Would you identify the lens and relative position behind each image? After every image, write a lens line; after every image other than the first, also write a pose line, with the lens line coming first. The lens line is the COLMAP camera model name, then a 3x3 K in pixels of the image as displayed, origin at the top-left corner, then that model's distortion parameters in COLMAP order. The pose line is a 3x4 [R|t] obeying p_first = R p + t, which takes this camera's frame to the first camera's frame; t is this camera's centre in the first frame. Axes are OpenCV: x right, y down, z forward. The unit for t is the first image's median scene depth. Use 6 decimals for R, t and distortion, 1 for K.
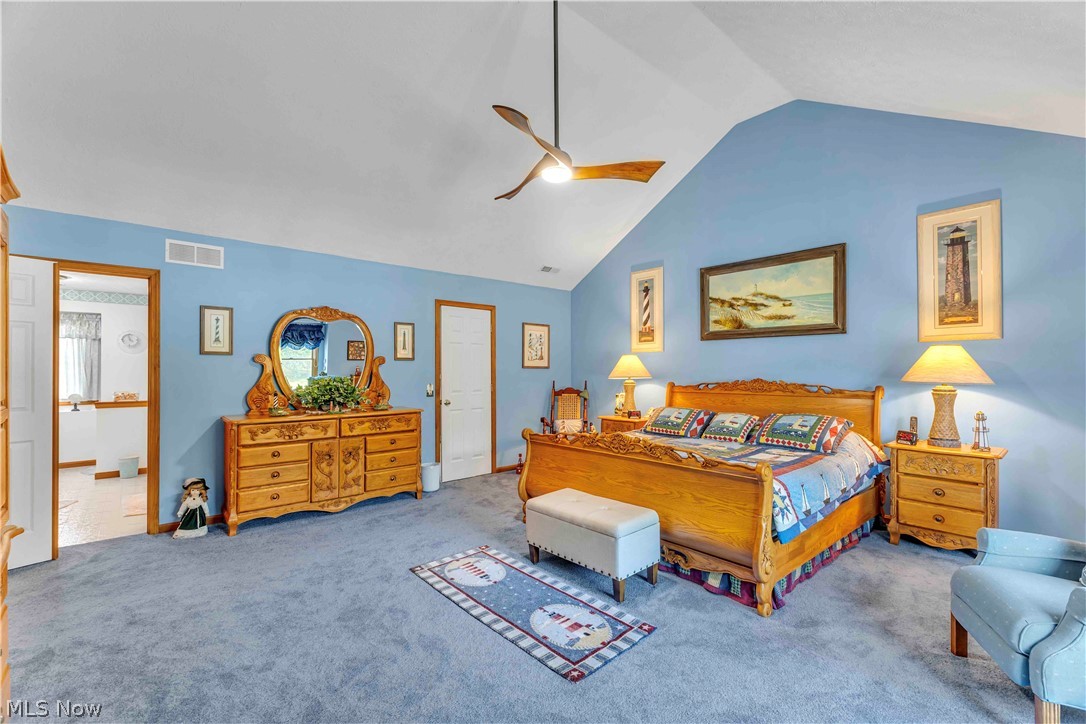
lens RADIAL K [[474.2, 0, 545.9], [0, 474.2, 365.2], [0, 0, 1]] dist [0.000480, 0.000001]
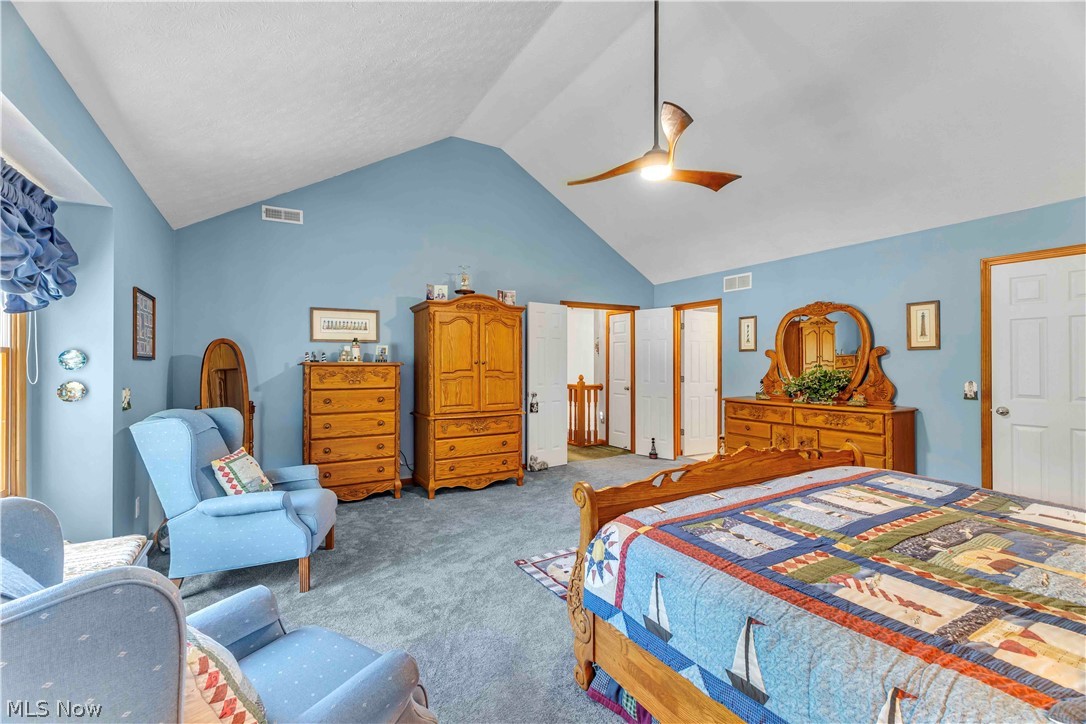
lens RADIAL K [[474.2, 0, 544.9], [0, 474.2, 362.7], [0, 0, 1]] dist [0.000480, 0.000001]
pose [[-0.202164, -0.008554, -0.979314, 0.665657], [0.004138, 0.999945, -0.009588, 0.017790], [0.979343, -0.005991, -0.202117, 0.608294]]
